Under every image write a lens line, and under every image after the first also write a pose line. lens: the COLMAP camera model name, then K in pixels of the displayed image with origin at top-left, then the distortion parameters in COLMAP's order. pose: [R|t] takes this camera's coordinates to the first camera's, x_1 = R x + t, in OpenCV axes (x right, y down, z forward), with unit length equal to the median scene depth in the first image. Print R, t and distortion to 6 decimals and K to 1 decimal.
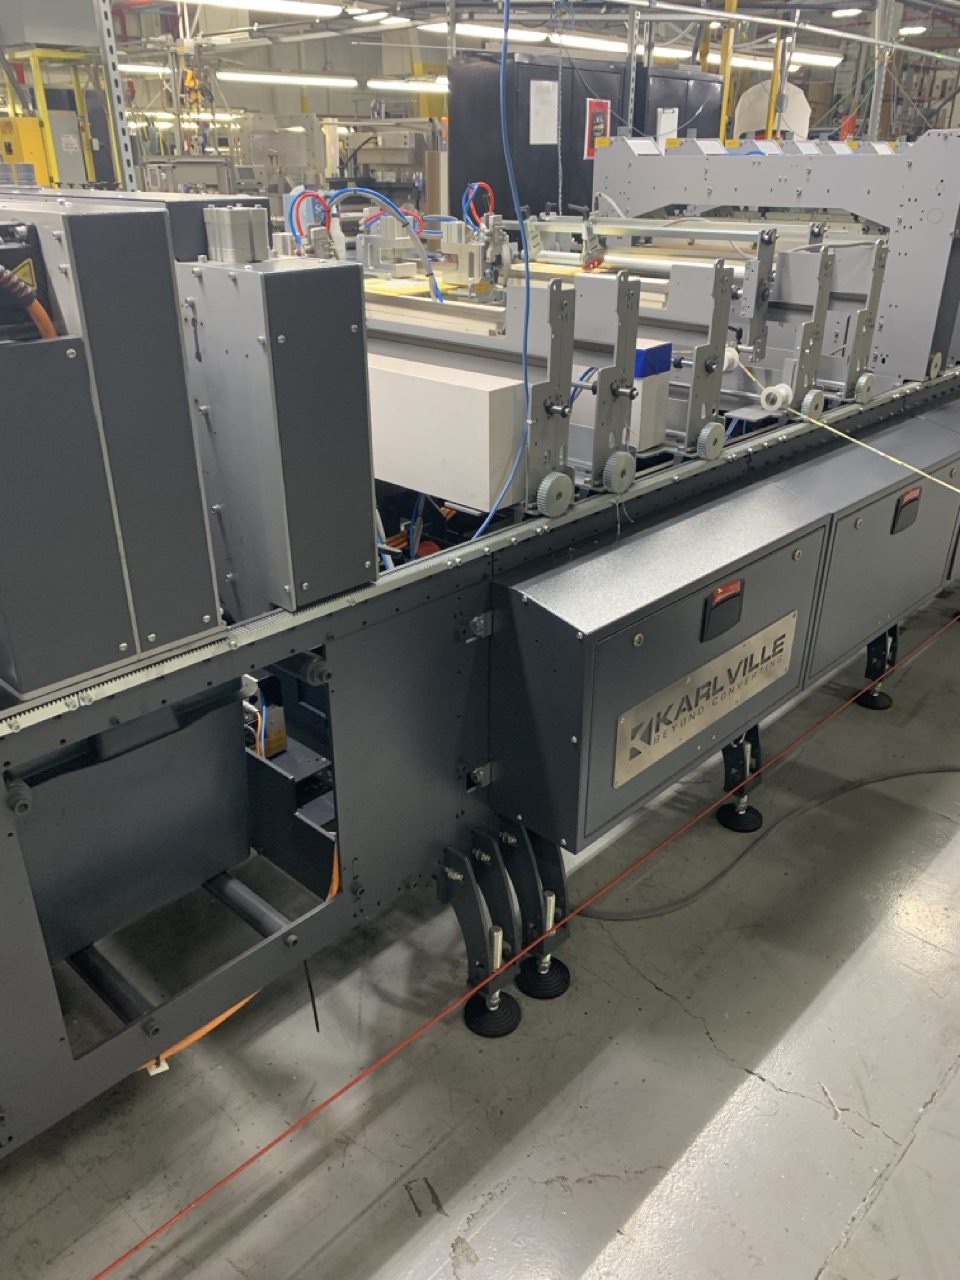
lens RADIAL K [[998.9, 0, 480.0], [0, 998.9, 640.0], [0, 0, 1]] dist [-0.003521, 0.000268]
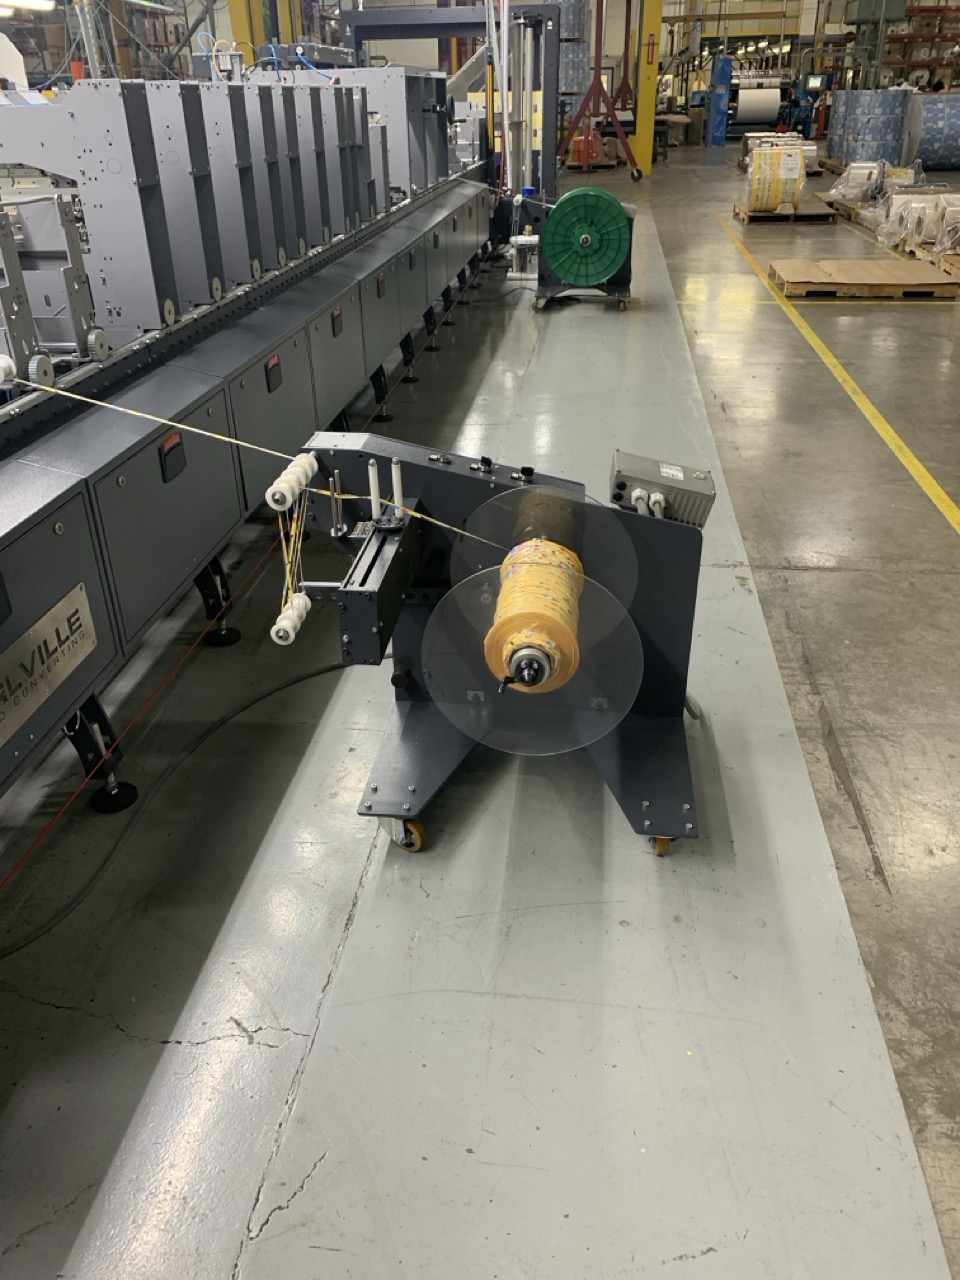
lens RADIAL K [[987.5, 0, 493.3], [0, 987.5, 626.0], [0, 0, 1]] dist [0.005105, -0.004024]
pose [[0.797039, -0.298621, 0.524932, 0.101039], [0.279954, 0.952859, 0.116984, 0.008905], [-0.535120, 0.053716, 0.843066, -0.024010]]
